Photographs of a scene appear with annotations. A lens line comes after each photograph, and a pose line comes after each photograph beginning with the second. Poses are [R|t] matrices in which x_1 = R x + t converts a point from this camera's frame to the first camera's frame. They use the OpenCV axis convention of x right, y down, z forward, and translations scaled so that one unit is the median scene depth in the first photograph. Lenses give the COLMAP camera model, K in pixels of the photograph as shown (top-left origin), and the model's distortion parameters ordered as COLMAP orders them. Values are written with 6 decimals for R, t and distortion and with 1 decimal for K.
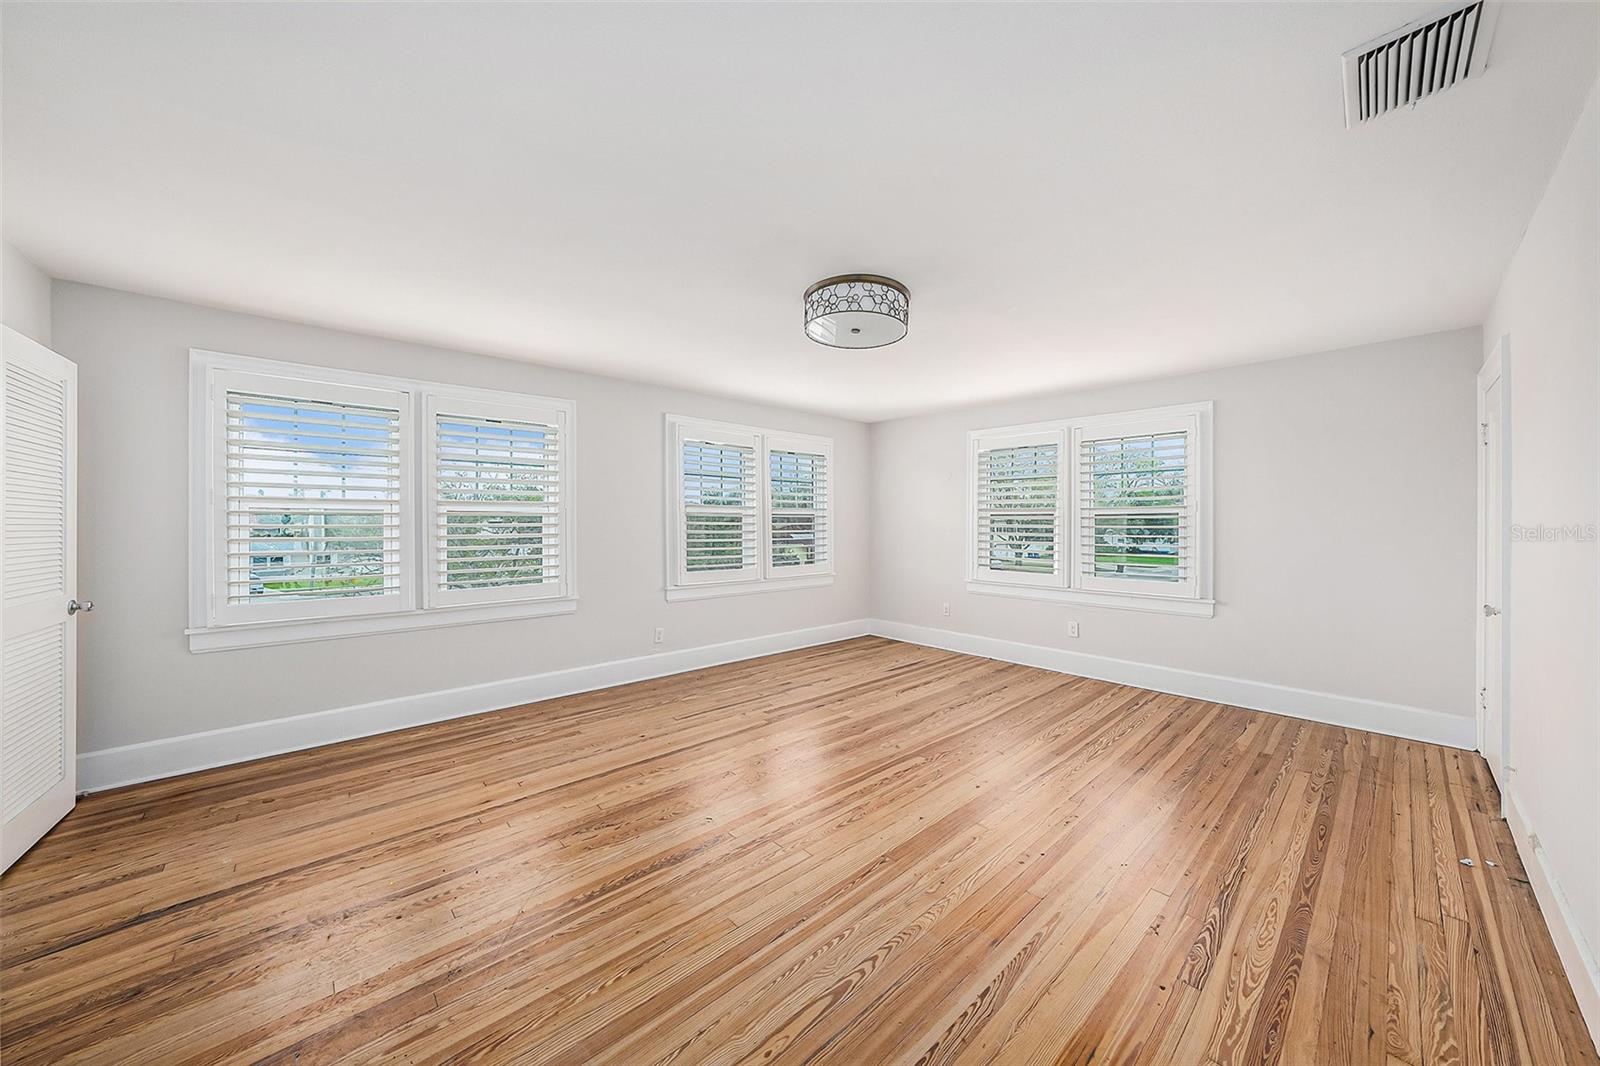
lens RADIAL K [[561.5, 0, 800.2], [0, 561.5, 526.3], [0, 0, 1]] dist [-0.028216, 0.000321]
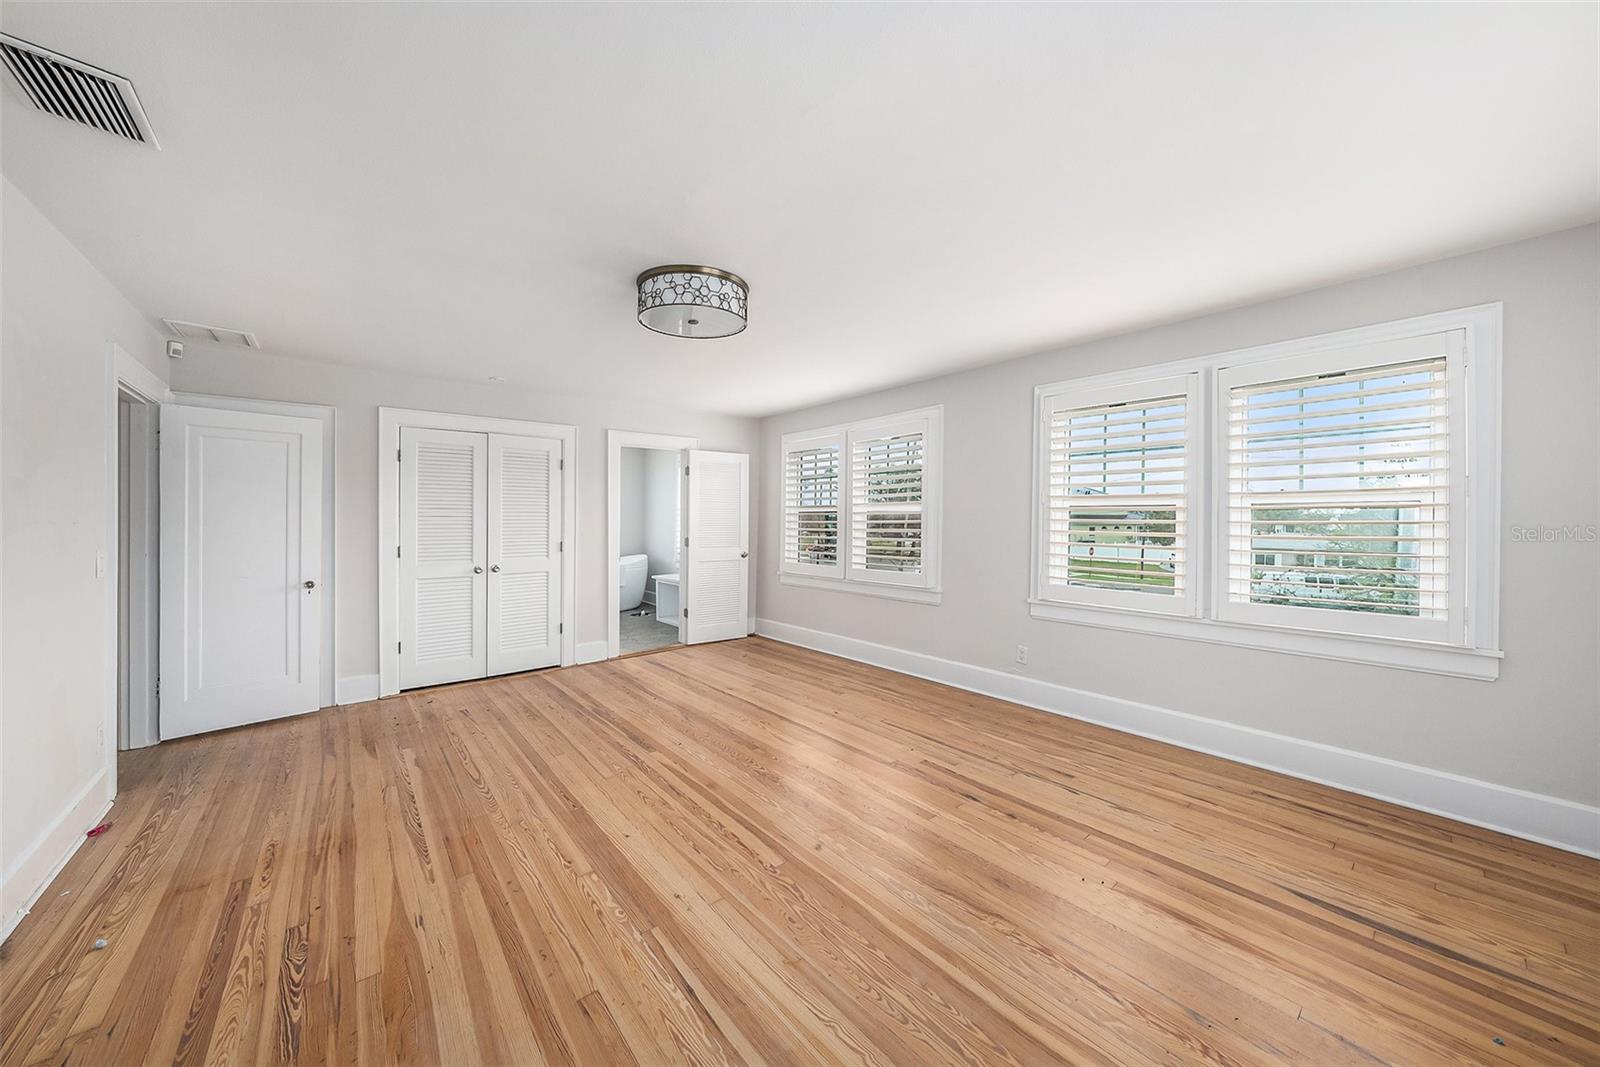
lens RADIAL K [[561.5, 0, 800.2], [0, 561.5, 526.8], [0, 0, 1]] dist [-0.028216, 0.000321]
pose [[-0.053852, 0.012827, -0.998467, 0.759657], [-0.006900, 0.999889, 0.013218, -0.008404], [0.998525, 0.007601, -0.053757, 0.898808]]
